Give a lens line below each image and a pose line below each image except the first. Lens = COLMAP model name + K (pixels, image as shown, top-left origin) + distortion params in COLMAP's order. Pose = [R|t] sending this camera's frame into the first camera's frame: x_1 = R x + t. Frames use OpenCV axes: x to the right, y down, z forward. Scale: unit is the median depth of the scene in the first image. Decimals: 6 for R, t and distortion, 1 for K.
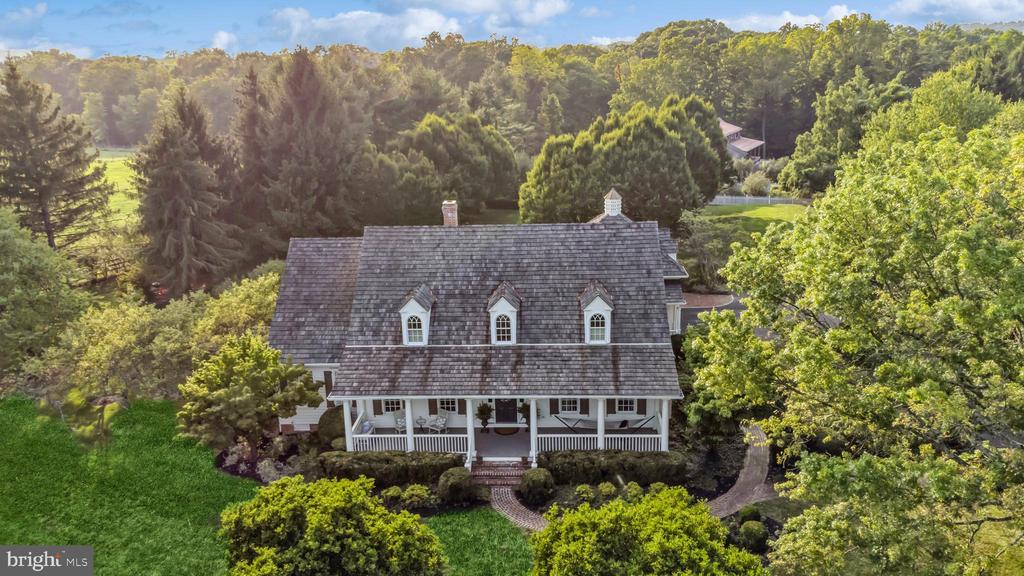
lens RADIAL K [[786.4, 0, 512.0], [0, 786.4, 288.0], [0, 0, 1]] dist [0.055102, -0.008262]
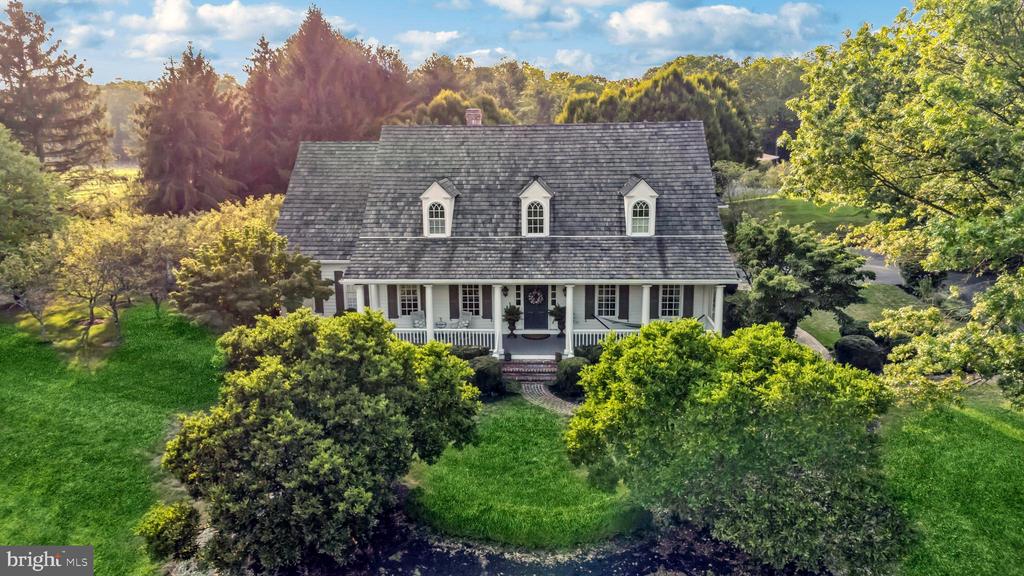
lens RADIAL K [[786.4, 0, 512.0], [0, 786.4, 288.0], [0, 0, 1]] dist [0.055102, -0.008262]
pose [[0.999825, 0.018705, -0.000573, -0.034704], [-0.018700, 0.997483, -0.068401, 0.187000], [-0.000708, 0.068399, 0.997658, 0.103606]]
